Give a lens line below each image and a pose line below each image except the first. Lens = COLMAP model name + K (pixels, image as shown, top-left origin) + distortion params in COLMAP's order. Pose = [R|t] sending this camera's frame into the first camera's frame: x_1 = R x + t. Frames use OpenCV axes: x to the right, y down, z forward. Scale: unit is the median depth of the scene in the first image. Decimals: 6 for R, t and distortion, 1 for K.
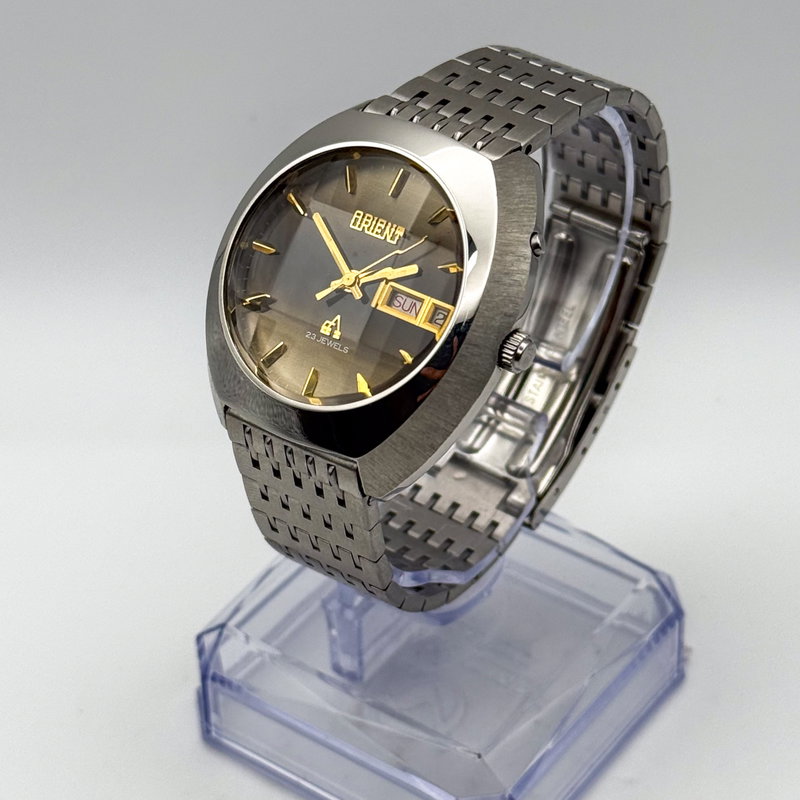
lens RADIAL K [[2351.1, 0, 400.0], [0, 2351.1, 400.0], [0, 0, 1]] dist [0.082352, -4.942300]
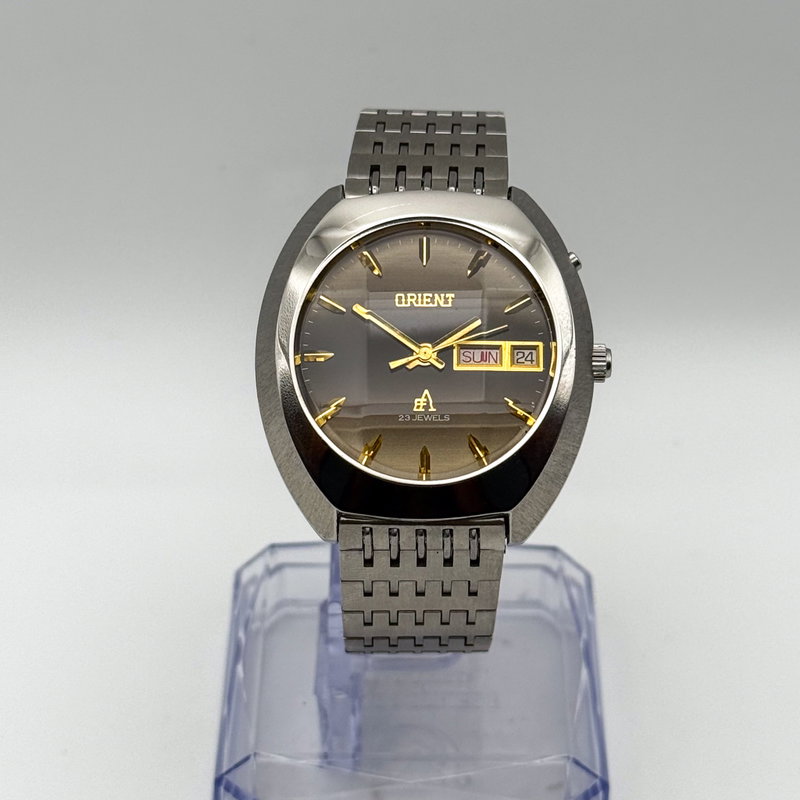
lens RADIAL K [[2351.1, 0, 400.0], [0, 2351.1, 400.0], [0, 0, 1]] dist [0.082352, -4.942300]
pose [[0.818470, -0.333895, 0.467569, -0.492924], [0.343383, 0.936741, 0.067849, -0.100692], [-0.460646, 0.105023, 0.881349, 0.100792]]
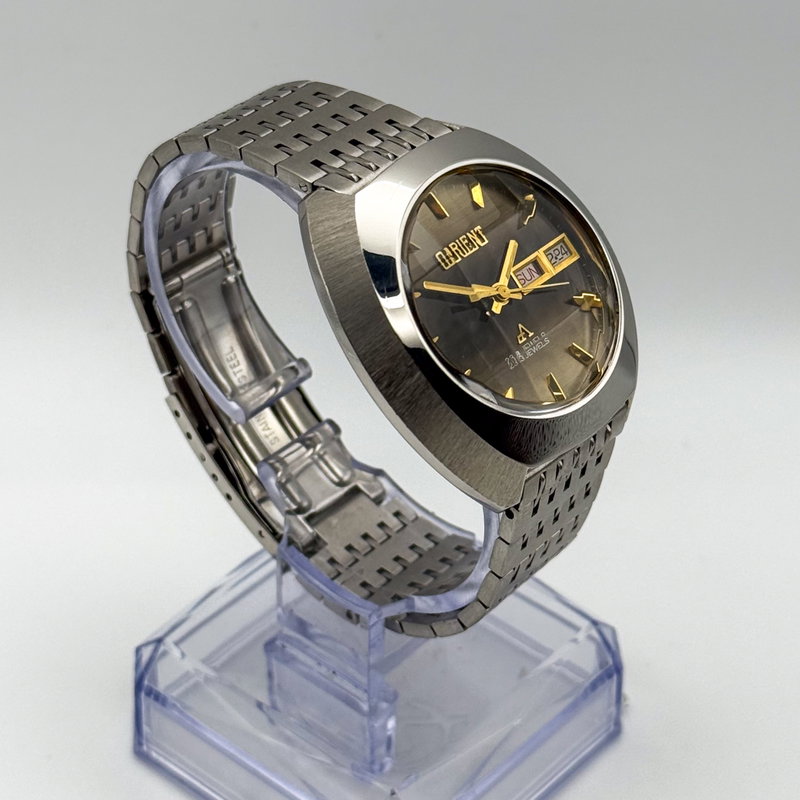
lens RADIAL K [[2351.1, 0, 400.0], [0, 2351.1, 400.0], [0, 0, 1]] dist [0.082352, -4.942300]
pose [[0.112345, -0.598426, 0.793262, -0.822258], [0.619129, 0.666570, 0.415167, -0.448776], [-0.777211, 0.444490, 0.445389, 0.576296]]
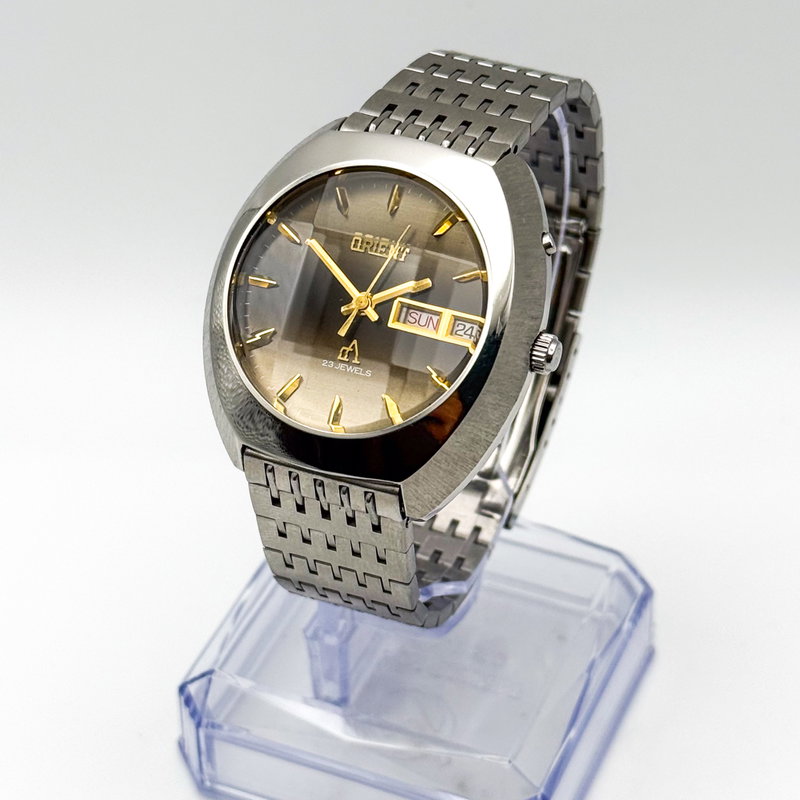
lens RADIAL K [[2351.1, 0, 400.0], [0, 2351.1, 400.0], [0, 0, 1]] dist [0.082352, -4.942300]
pose [[0.975174, -0.131740, 0.177987, -0.177970], [0.131489, 0.991229, 0.013258, -0.020758], [-0.178173, 0.010474, 0.983944, 0.029671]]
